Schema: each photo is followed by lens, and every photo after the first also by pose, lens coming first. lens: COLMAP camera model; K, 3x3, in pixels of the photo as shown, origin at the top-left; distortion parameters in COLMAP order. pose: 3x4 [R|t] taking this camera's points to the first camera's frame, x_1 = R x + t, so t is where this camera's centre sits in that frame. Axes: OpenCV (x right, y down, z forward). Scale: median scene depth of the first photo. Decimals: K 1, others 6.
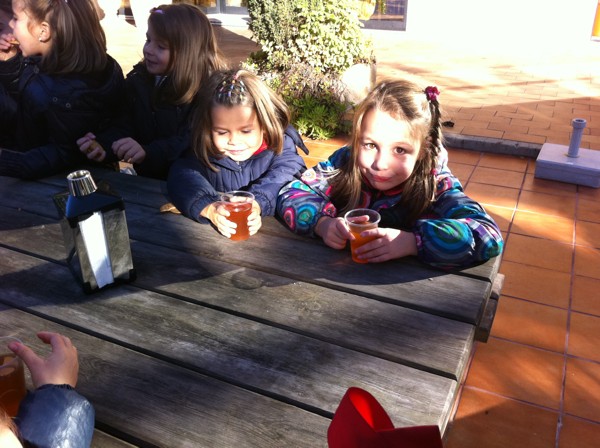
lens RADIAL K [[602.1, 0, 300.0], [0, 602.1, 224.0], [0, 0, 1]] dist [0.033833, -0.218278]
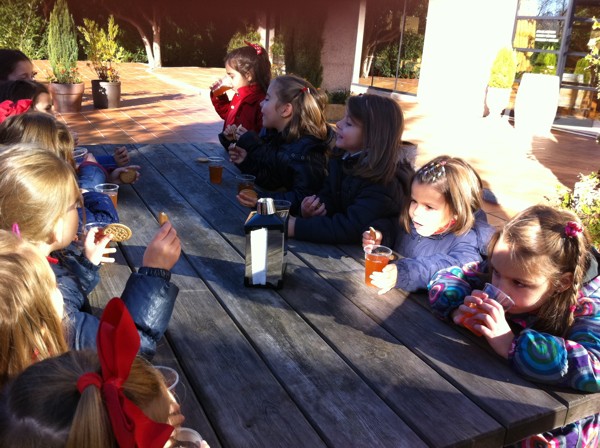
lens RADIAL K [[602.1, 0, 300.0], [0, 602.1, 224.0], [0, 0, 1]] dist [0.033833, -0.218278]
pose [[0.784736, 0.254193, -0.565310, 0.490848], [-0.337921, 0.940030, -0.046399, 0.007681], [0.519614, 0.227441, 0.823572, -0.082480]]
